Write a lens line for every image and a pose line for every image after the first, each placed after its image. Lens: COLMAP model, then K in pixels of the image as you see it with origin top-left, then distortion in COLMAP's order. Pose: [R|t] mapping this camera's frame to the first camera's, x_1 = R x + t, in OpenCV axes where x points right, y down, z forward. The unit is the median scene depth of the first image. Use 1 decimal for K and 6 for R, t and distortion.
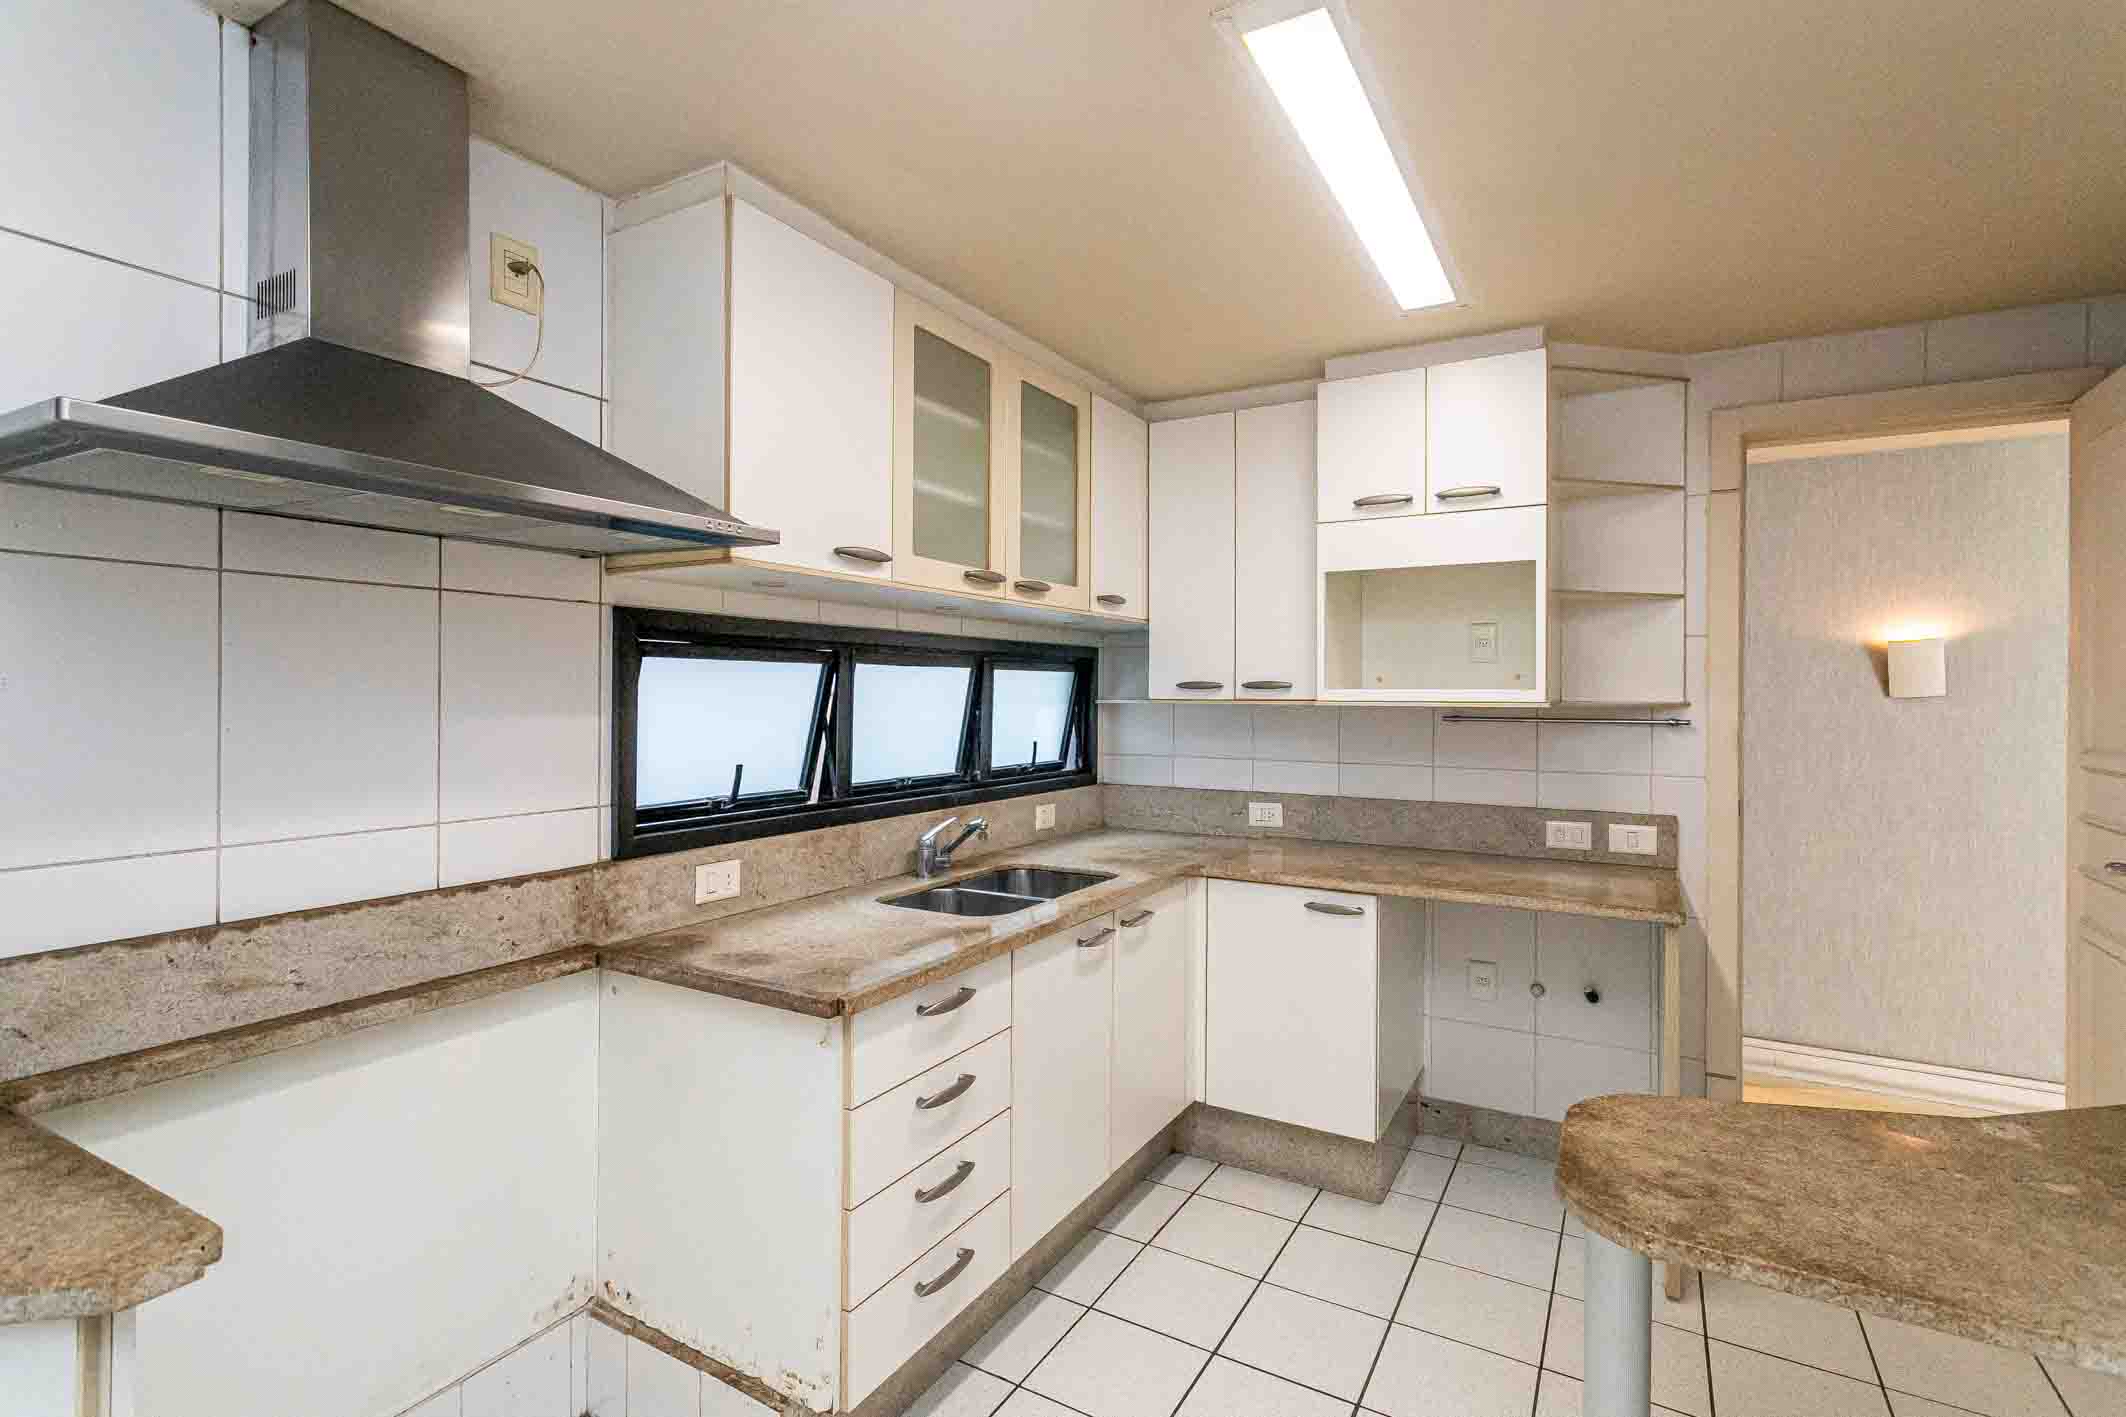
lens RADIAL K [[1003.8, 0, 1070.1], [0, 1003.8, 690.7], [0, 0, 1]] dist [0.002864, 0.000594]
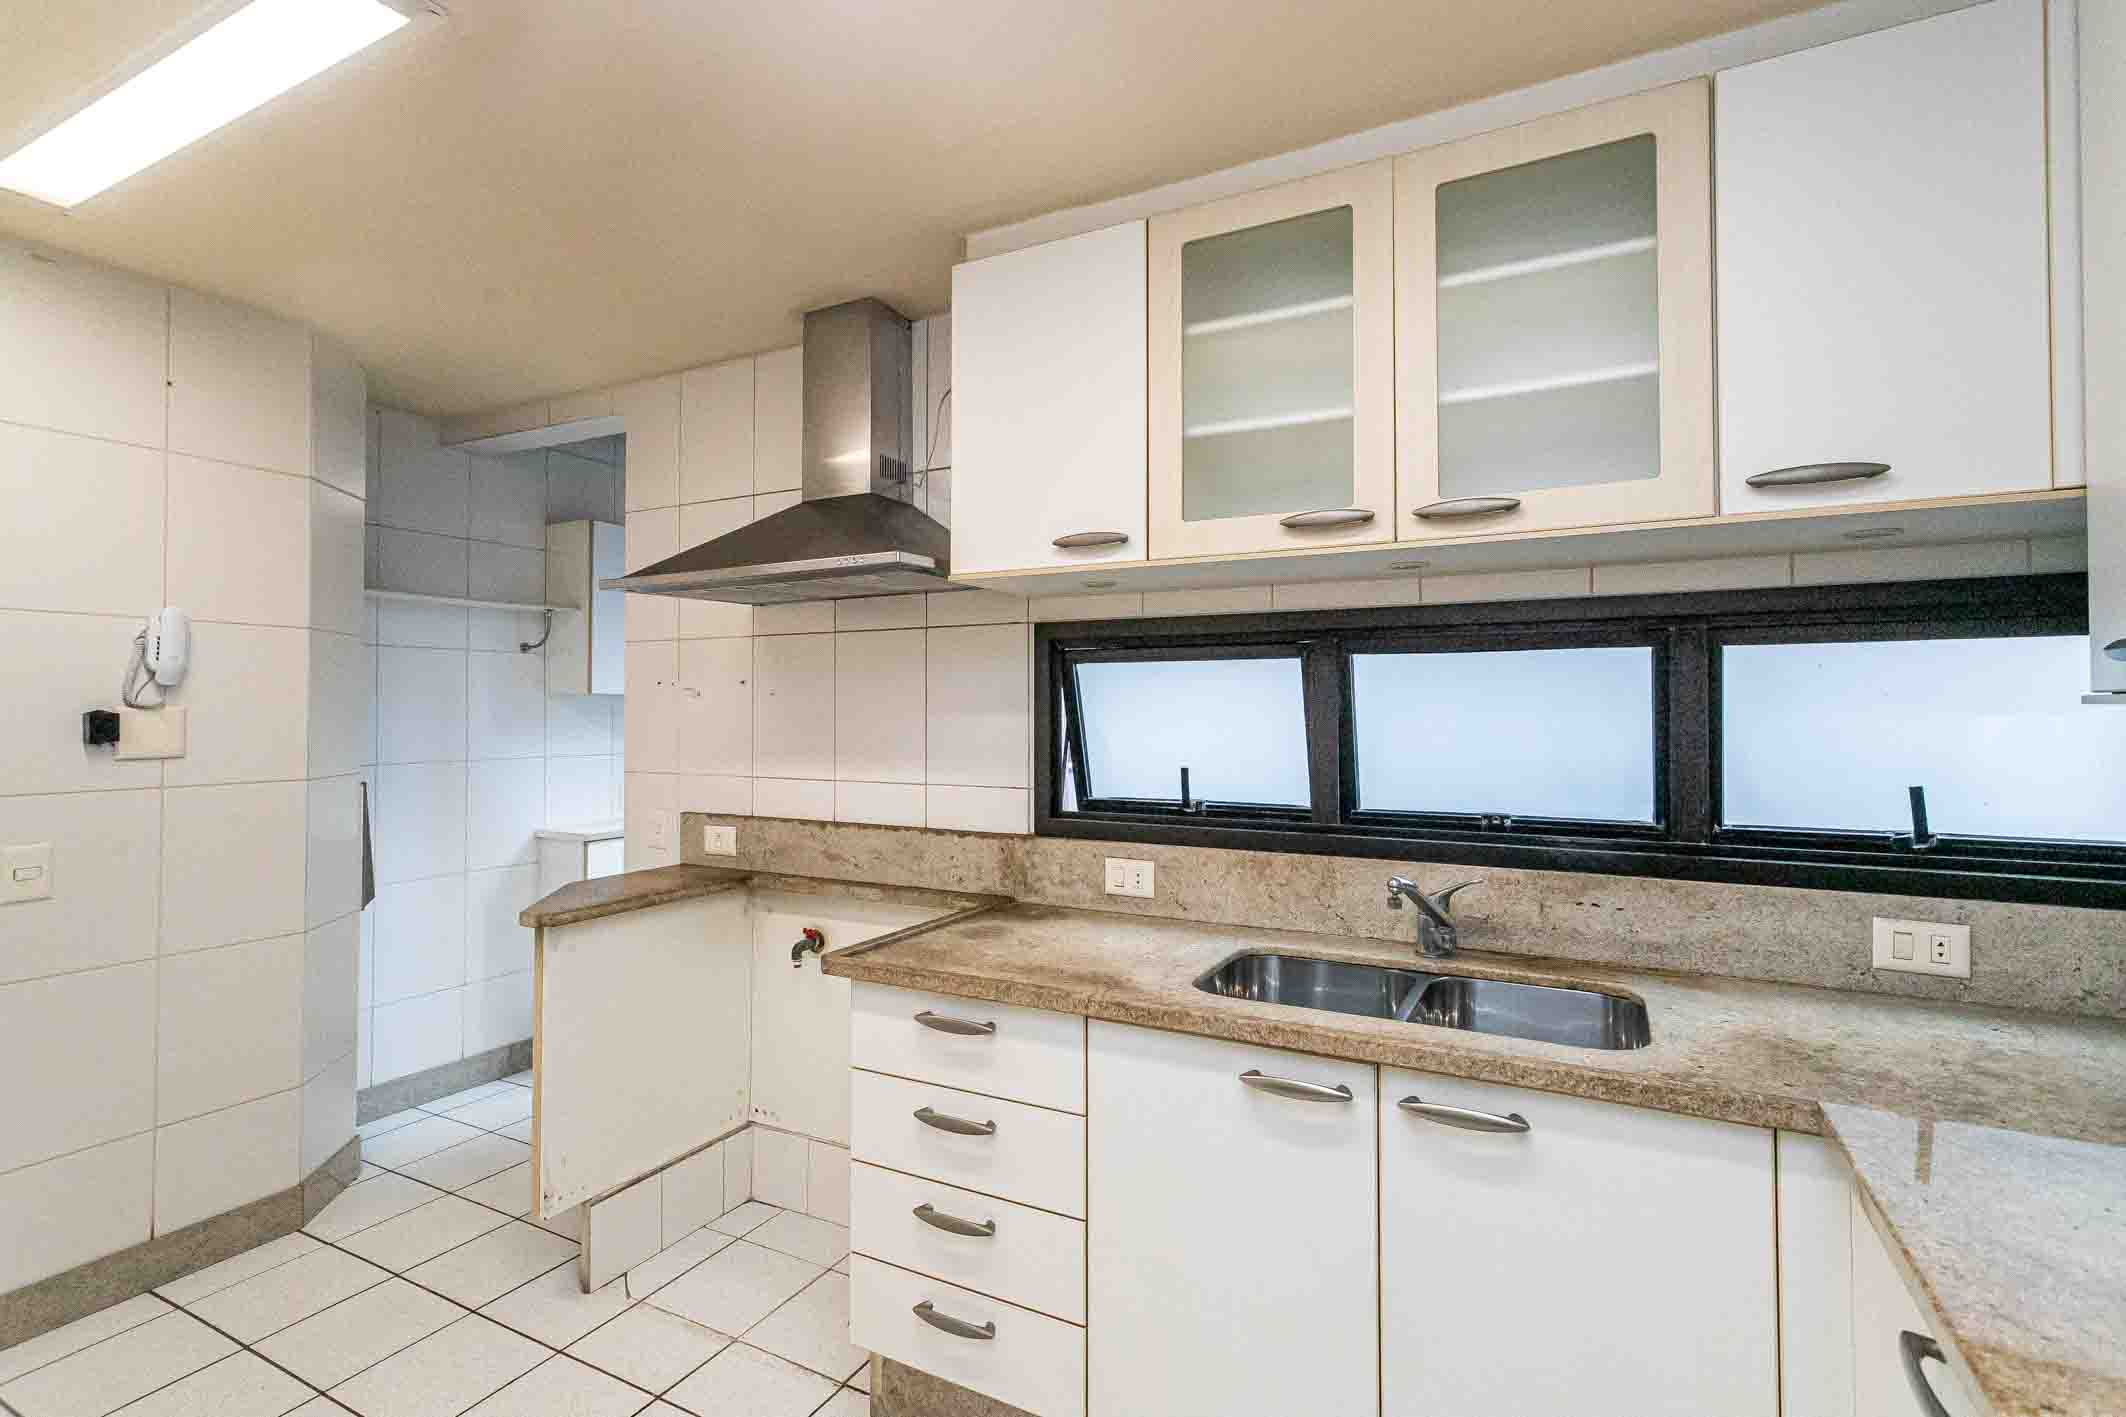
lens RADIAL K [[1023.9, 0, 1080.4], [0, 1023.9, 691.9], [0, 0, 1]] dist [0.002573, 0.001717]
pose [[0.023276, -0.021496, -0.999498, 0.735377], [0.003829, 0.999763, -0.021412, 0.023236], [0.999722, -0.003328, 0.023353, 0.973108]]
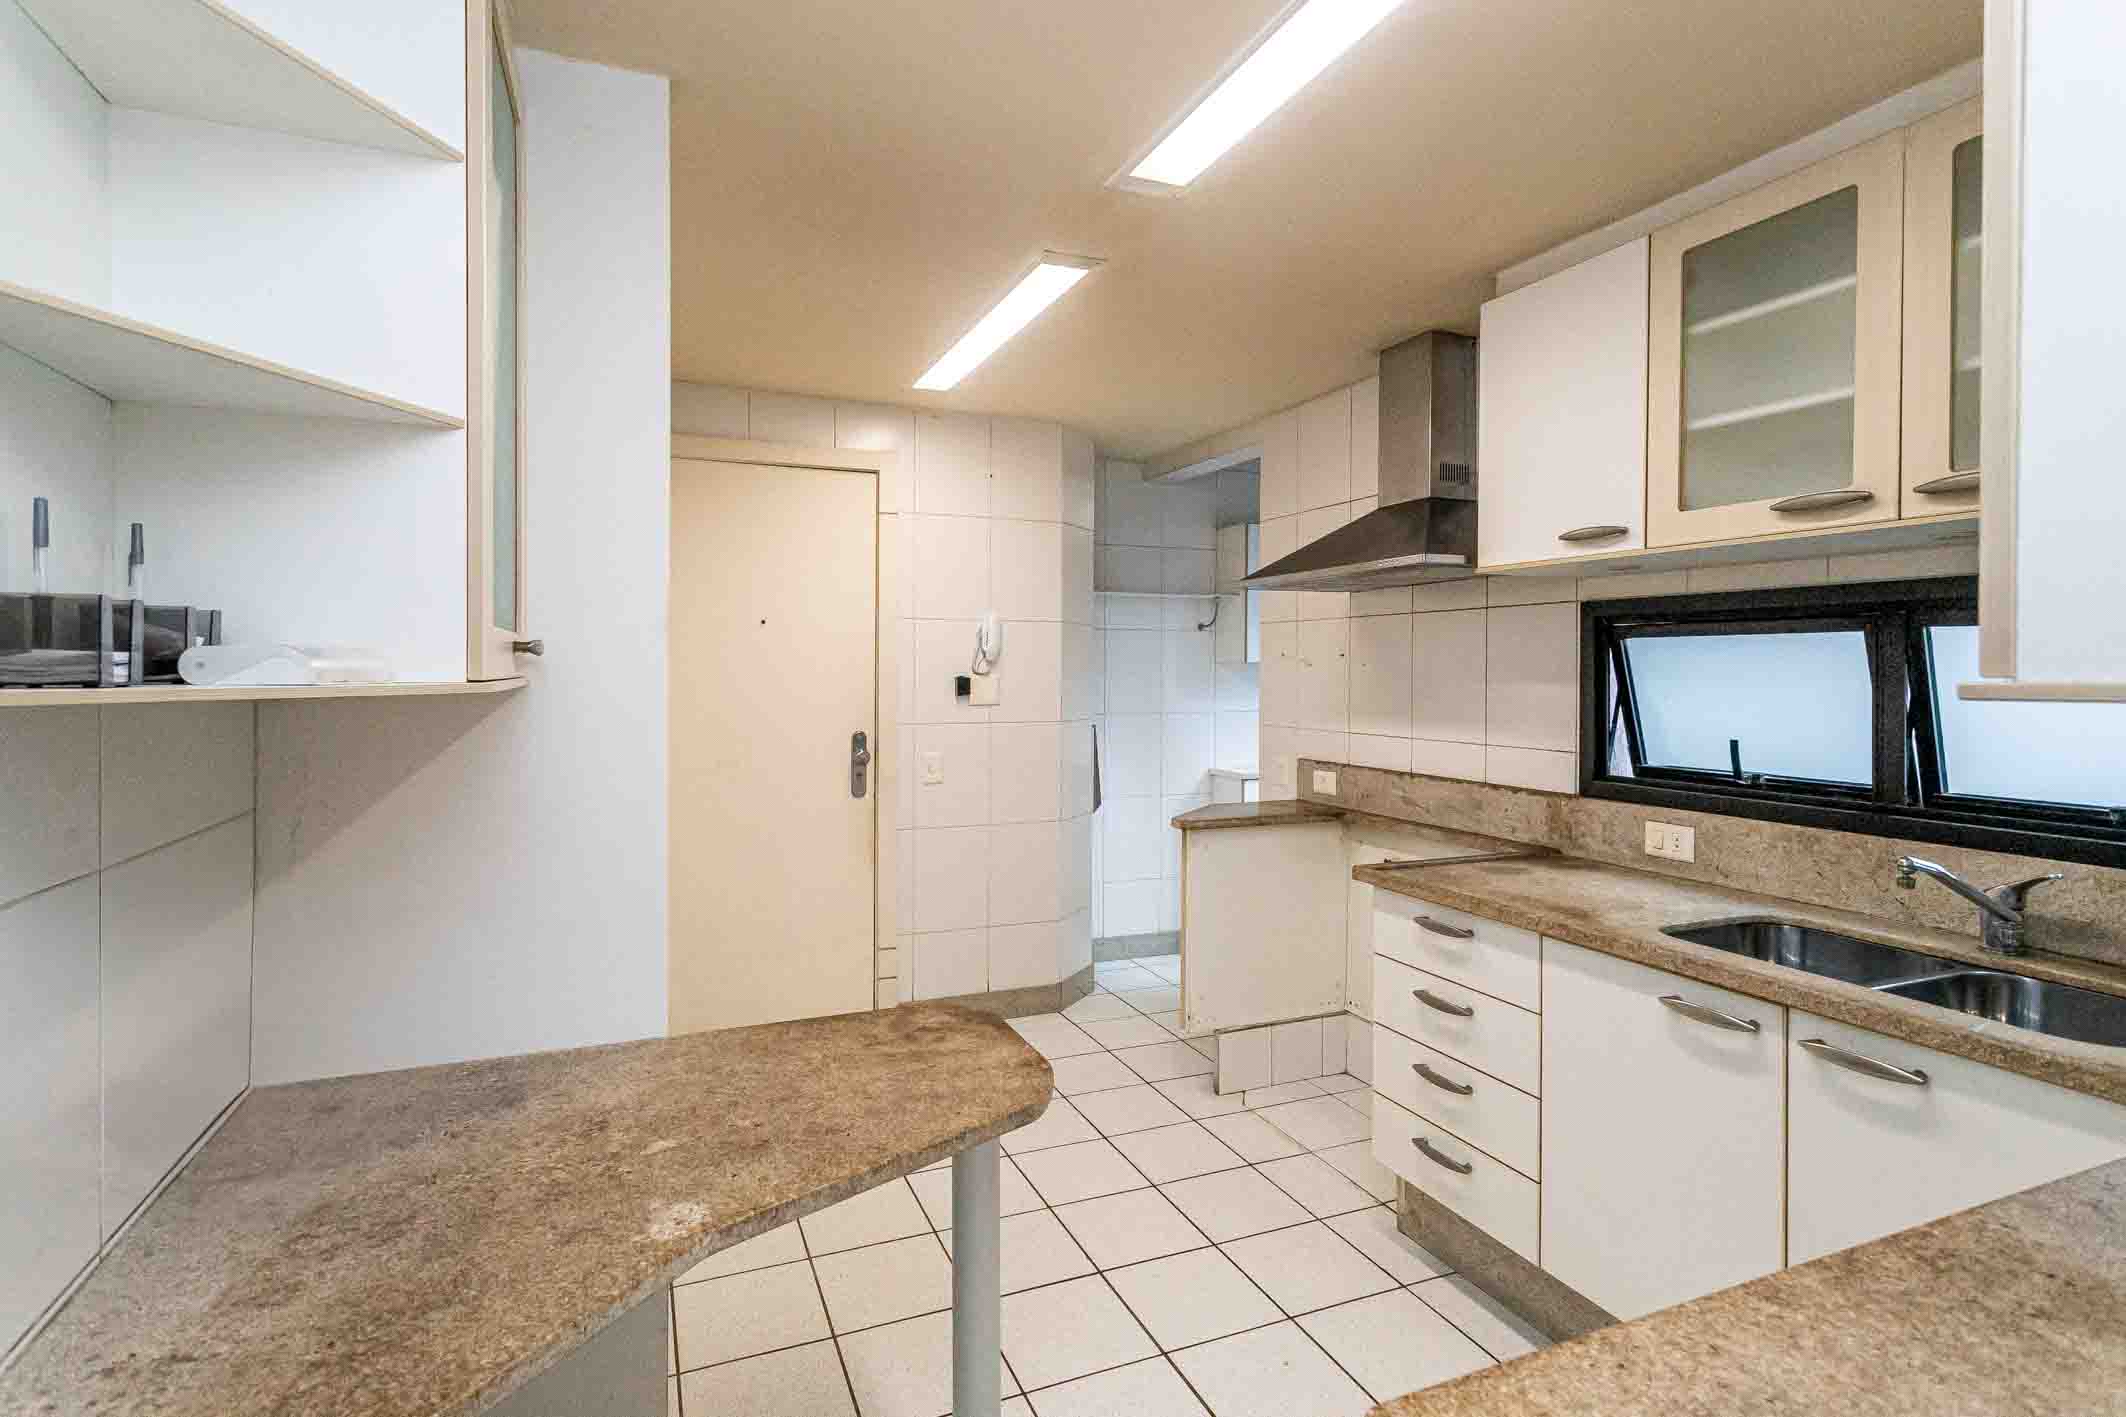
lens RADIAL K [[1023.9, 0, 1080.4], [0, 1023.9, 691.9], [0, 0, 1]] dist [0.002573, 0.001717]
pose [[-0.588349, 0.010401, -0.808540, 0.963348], [-0.004785, 0.999855, 0.016344, 0.014149], [0.808593, 0.013485, -0.588214, 1.193653]]
